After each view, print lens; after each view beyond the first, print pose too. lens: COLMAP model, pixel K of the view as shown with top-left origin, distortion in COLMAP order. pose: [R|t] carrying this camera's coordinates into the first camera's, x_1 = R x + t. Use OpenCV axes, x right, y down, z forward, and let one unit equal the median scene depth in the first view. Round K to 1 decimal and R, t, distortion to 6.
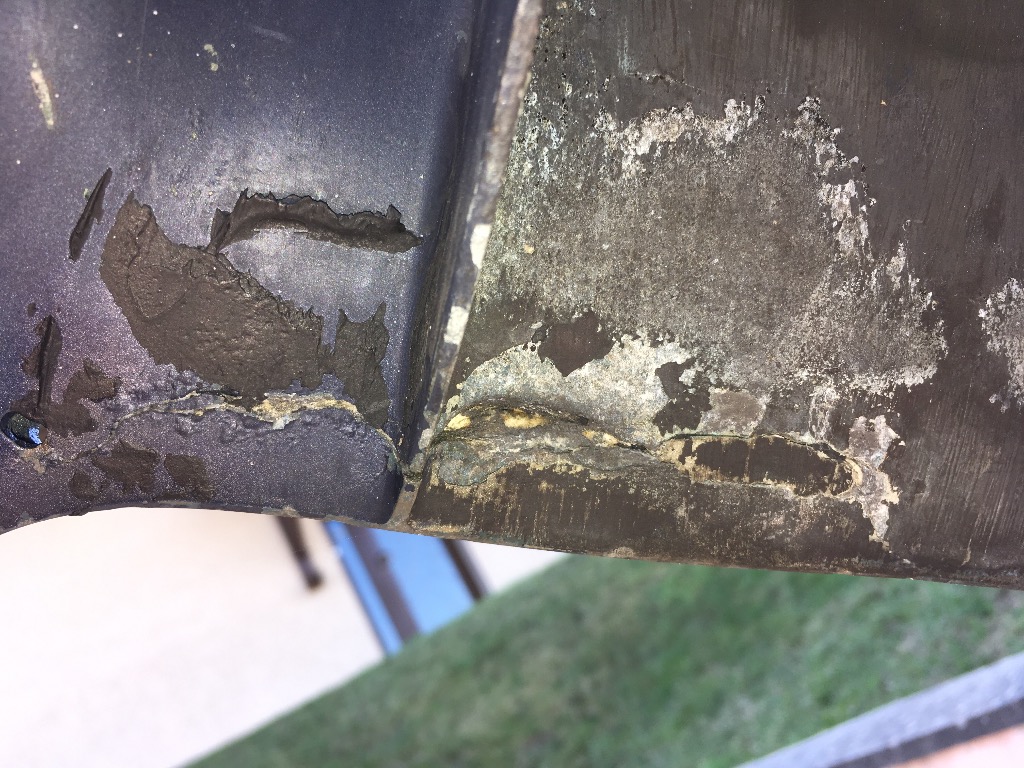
lens RADIAL K [[870.8, 0, 514.6], [0, 870.8, 385.6], [0, 0, 1]] dist [0.049320, -0.080511]
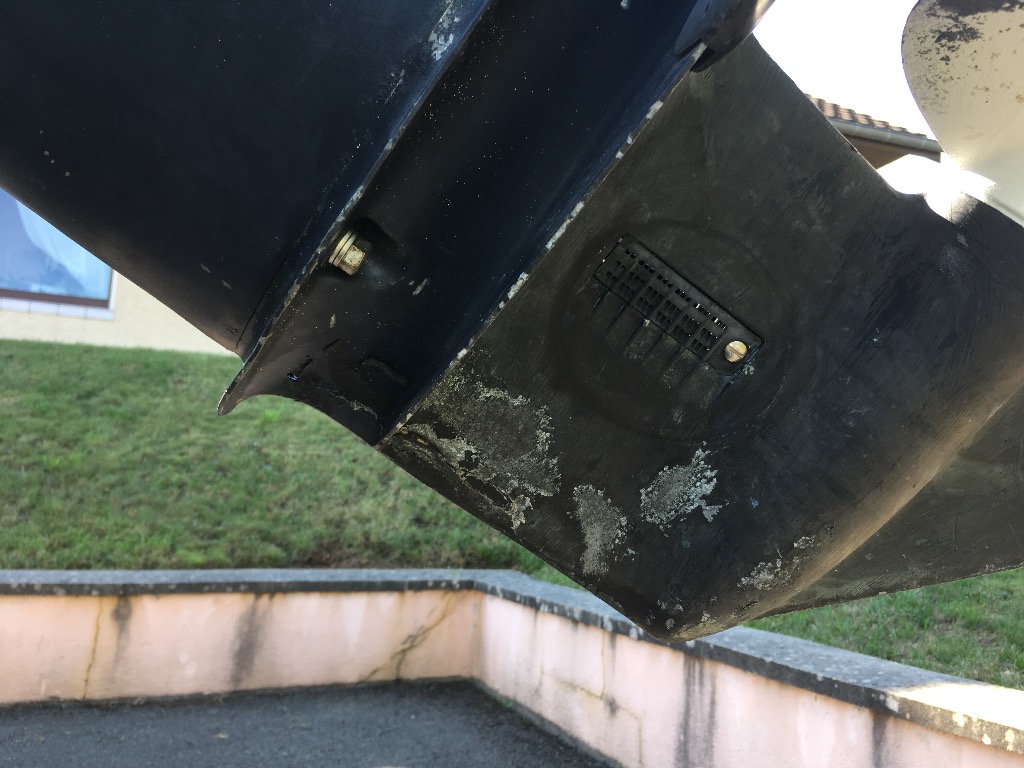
lens RADIAL K [[870.8, 0, 510.7], [0, 870.8, 382.4], [0, 0, 1]] dist [0.049320, -0.080511]
pose [[0.850669, 0.517526, -0.092350, 0.459732], [-0.473142, 0.830279, 0.294573, -1.212879], [0.229126, -0.206889, 0.951156, -1.885700]]
